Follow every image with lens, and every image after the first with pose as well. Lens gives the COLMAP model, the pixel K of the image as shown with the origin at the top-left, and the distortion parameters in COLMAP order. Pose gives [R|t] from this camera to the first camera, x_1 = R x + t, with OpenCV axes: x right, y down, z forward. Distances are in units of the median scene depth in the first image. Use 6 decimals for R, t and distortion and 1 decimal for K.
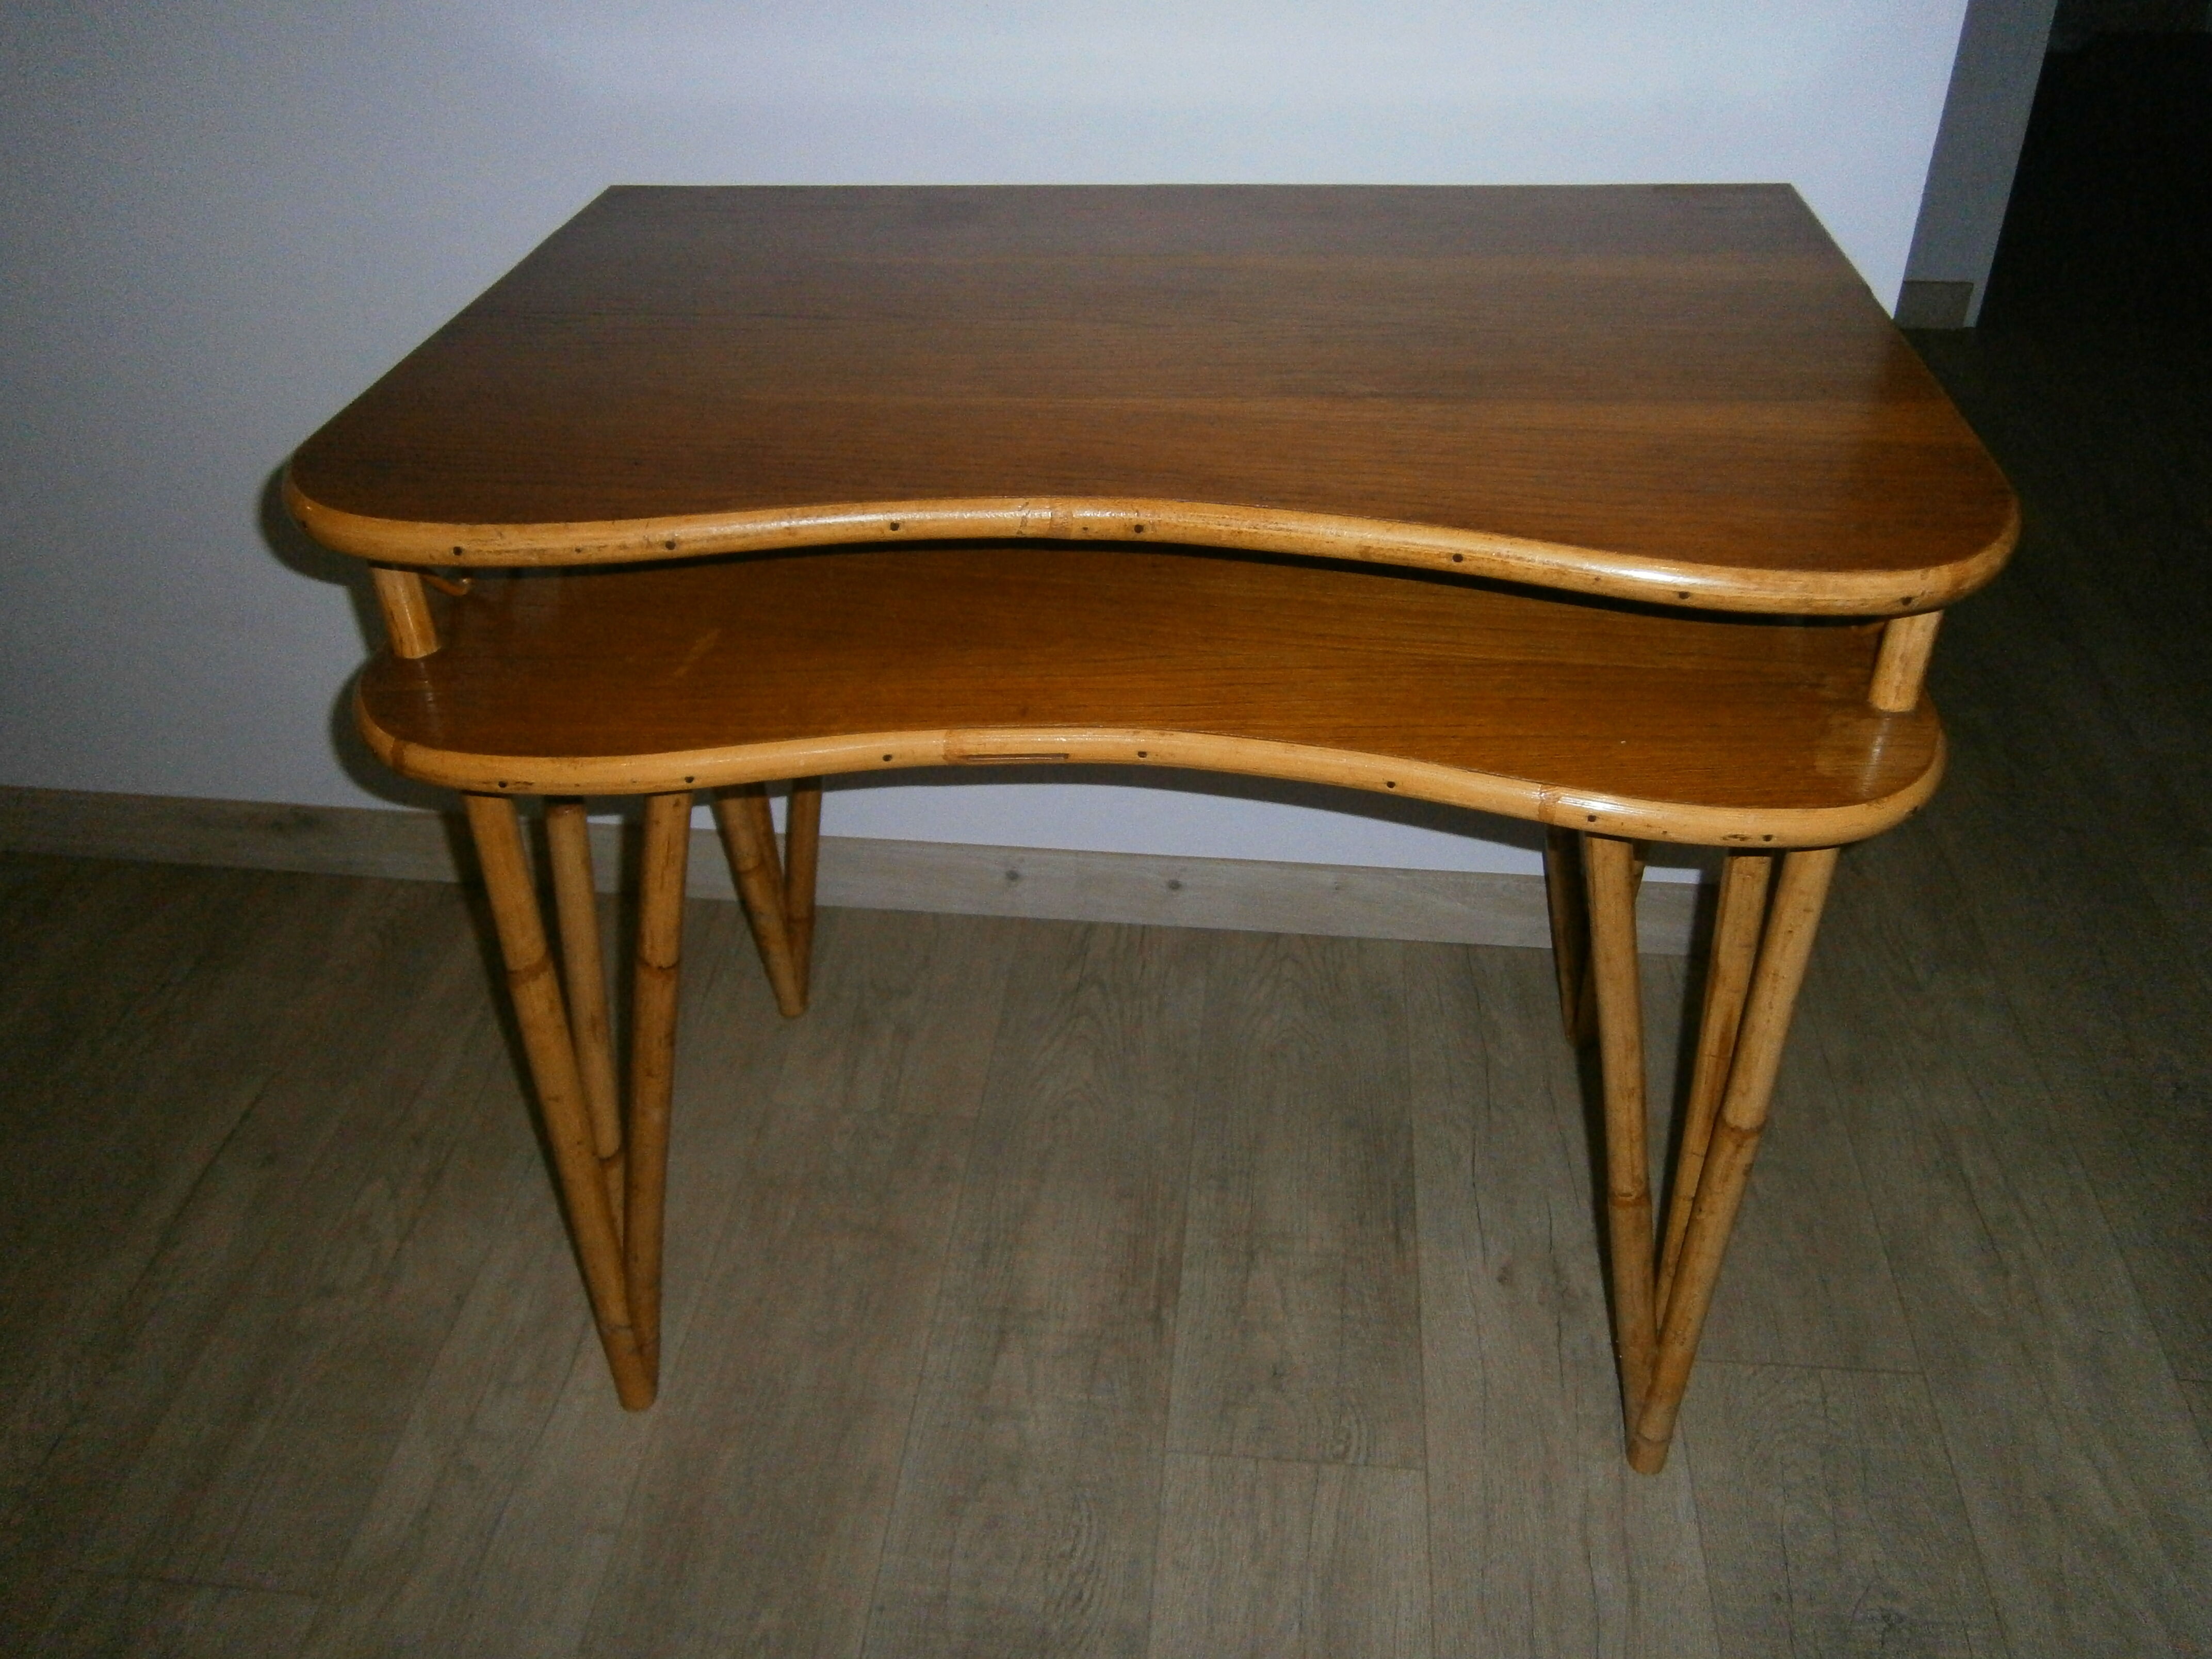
lens RADIAL K [[1754.5, 0, 1110.5], [0, 1754.5, 815.7], [0, 0, 1]] dist [-0.068864, 0.064267]
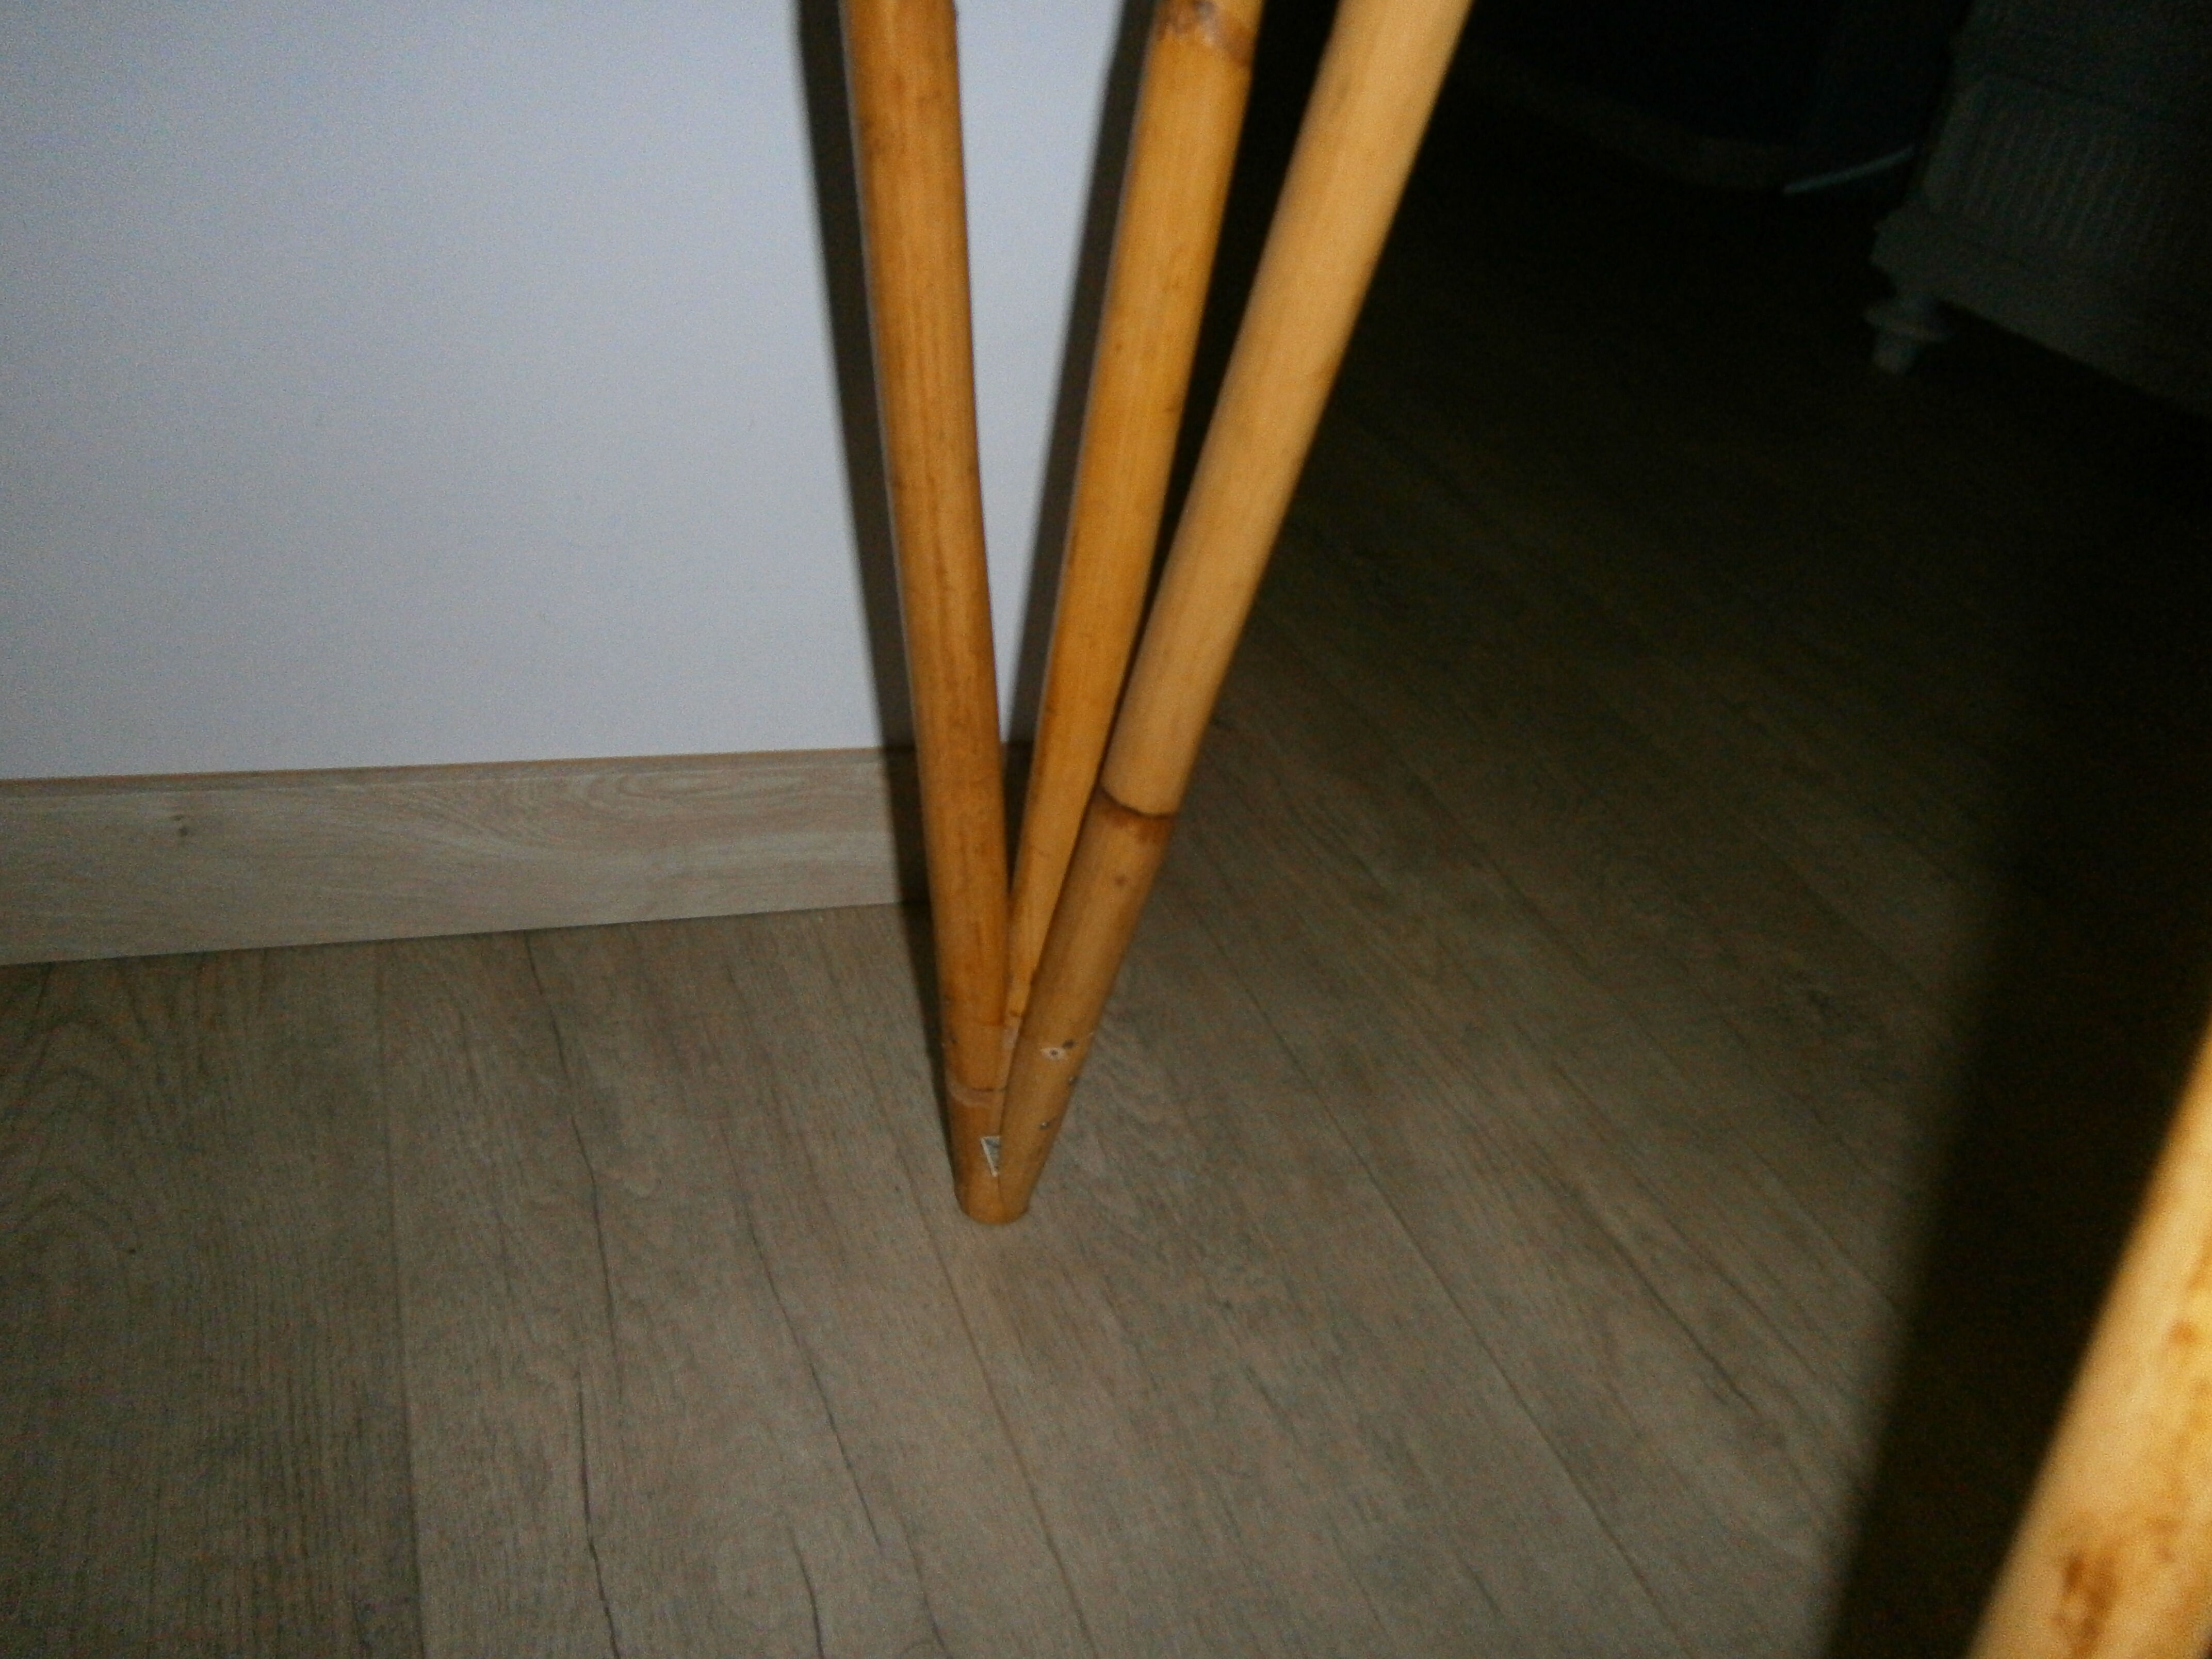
lens RADIAL K [[1754.5, 0, 1090.0], [0, 1754.5, 792.8], [0, 0, 1]] dist [-0.068864, 0.064267]
pose [[0.877360, -0.089531, 0.471407, 0.155352], [0.116157, 0.992847, -0.027622, 0.084747], [-0.465562, 0.078991, 0.881483, 0.673583]]
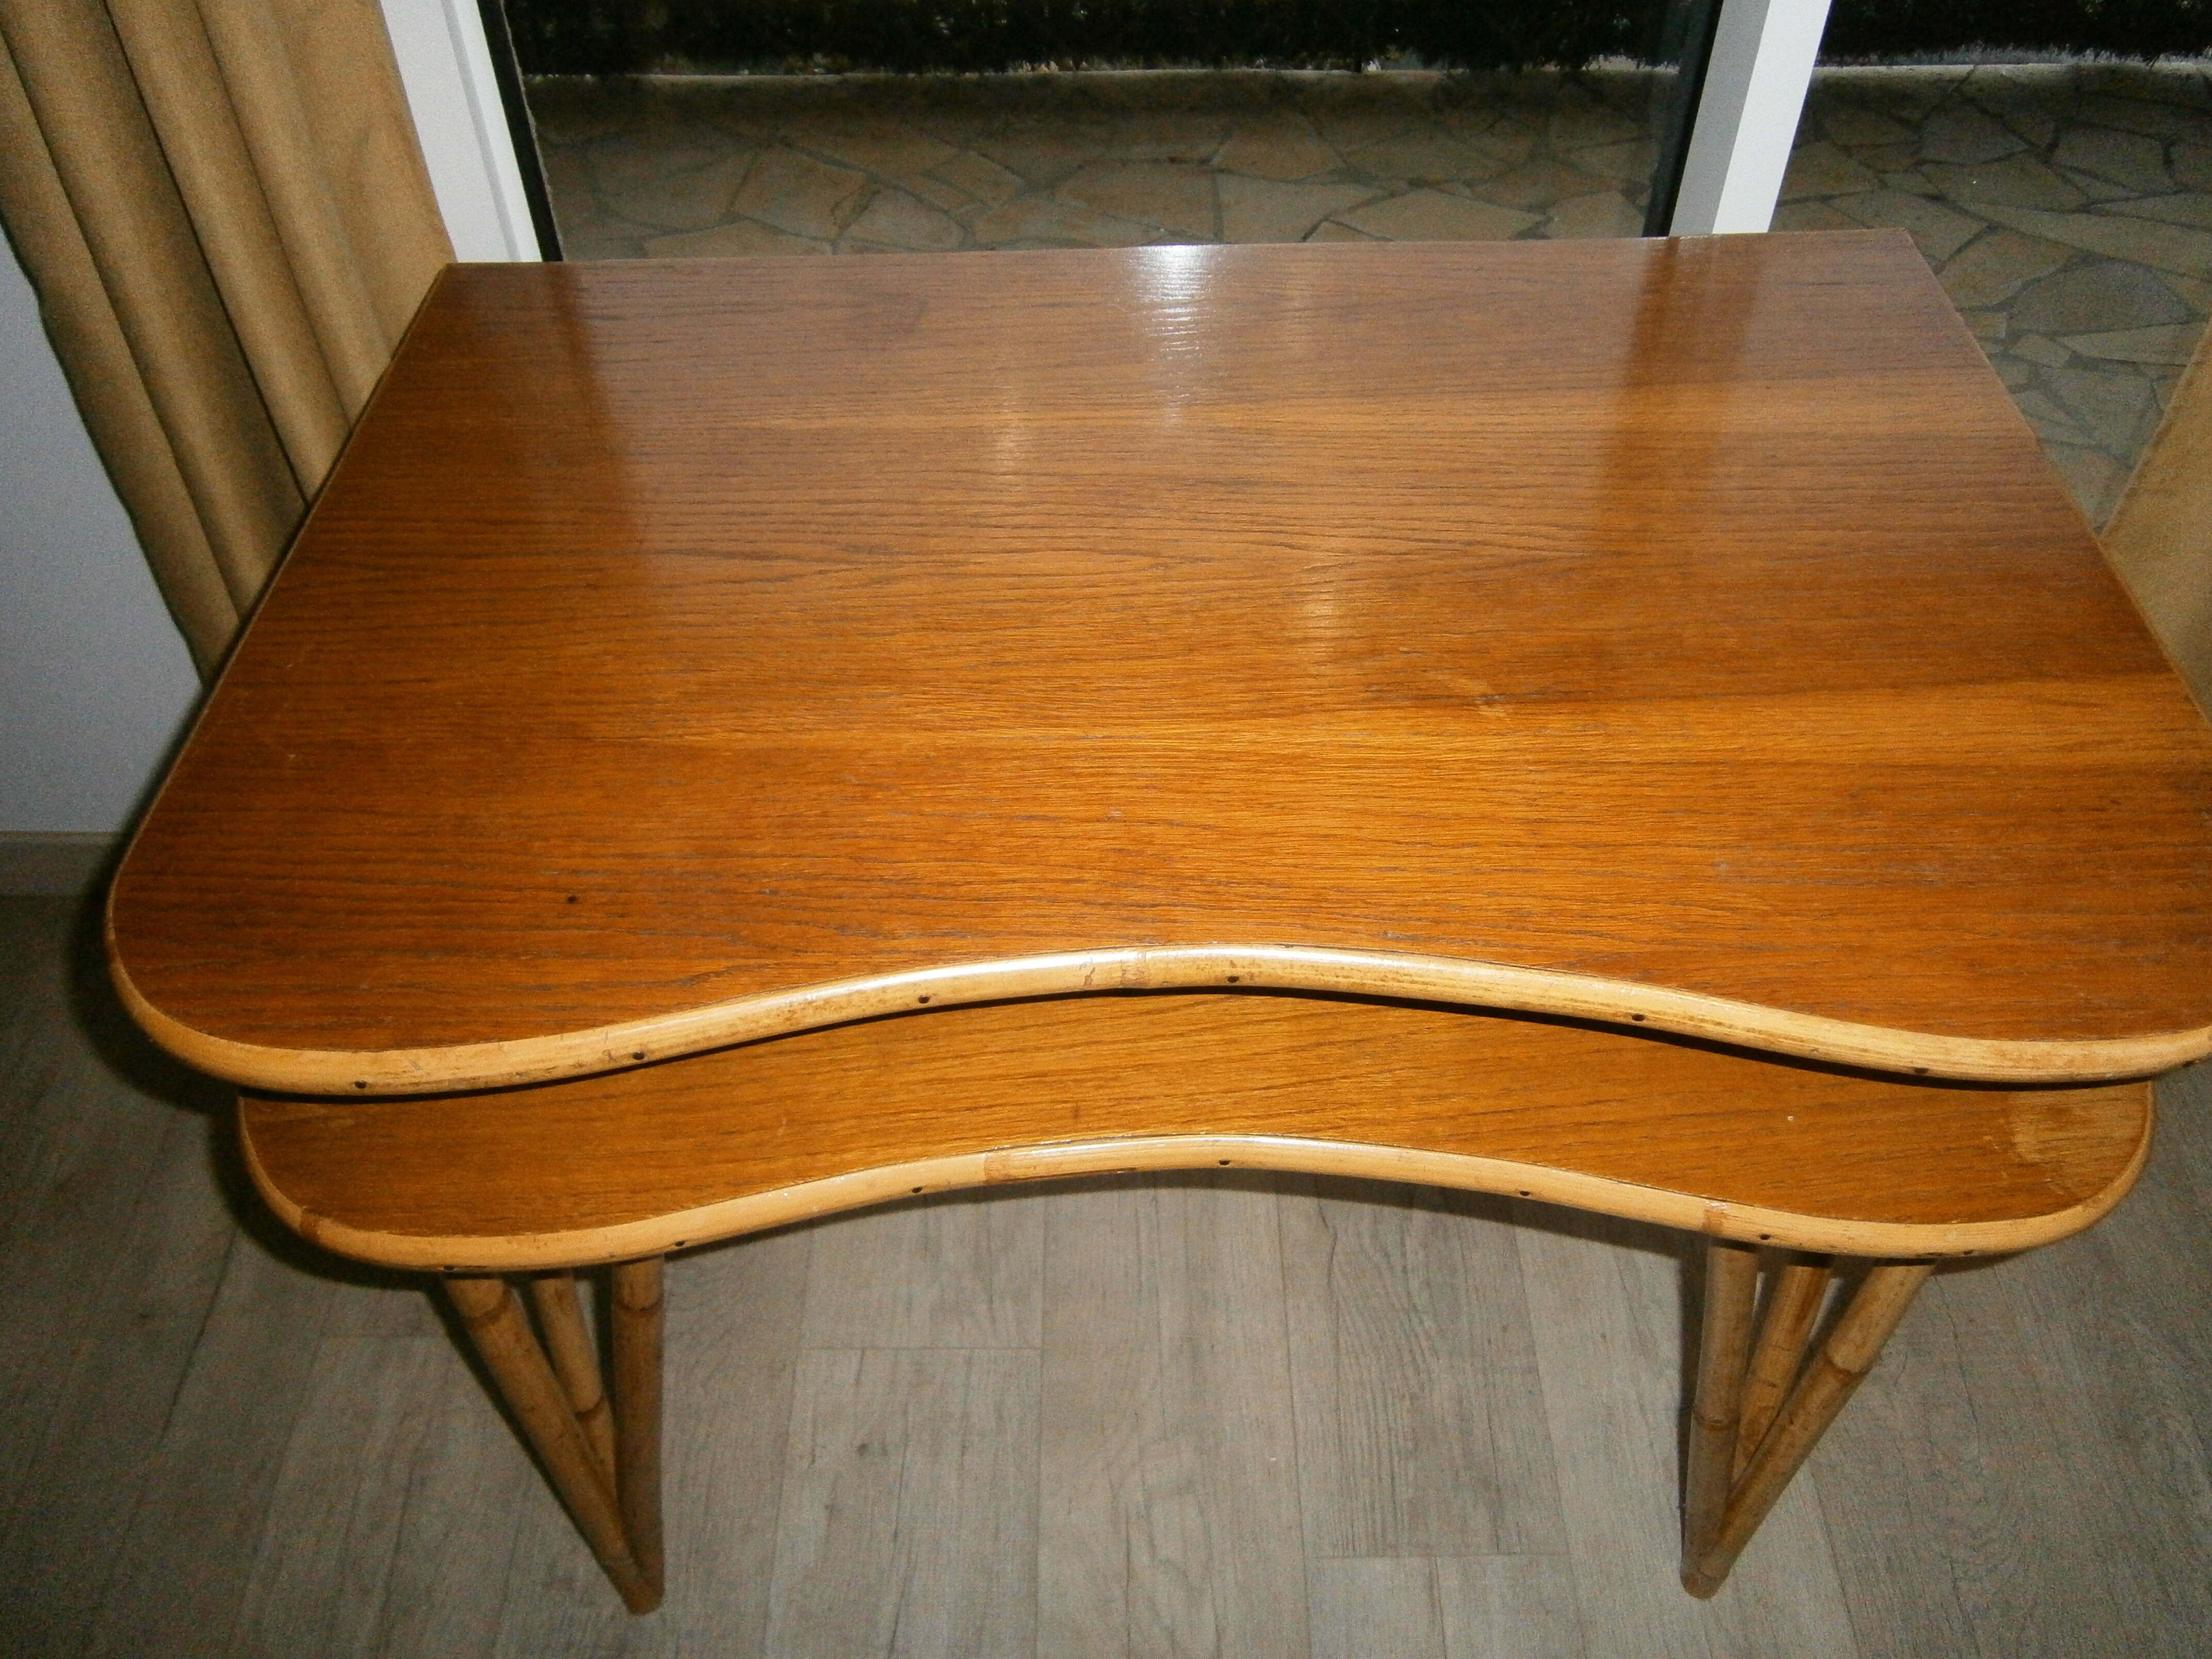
lens RADIAL K [[1754.5, 0, 1107.4], [0, 1754.5, 835.1], [0, 0, 1]] dist [-0.068864, 0.064267]
pose [[0.995739, -0.070311, 0.059671, -0.048571], [0.057345, 0.978838, 0.196440, -0.226811], [-0.072220, -0.192181, 0.978699, 0.140478]]
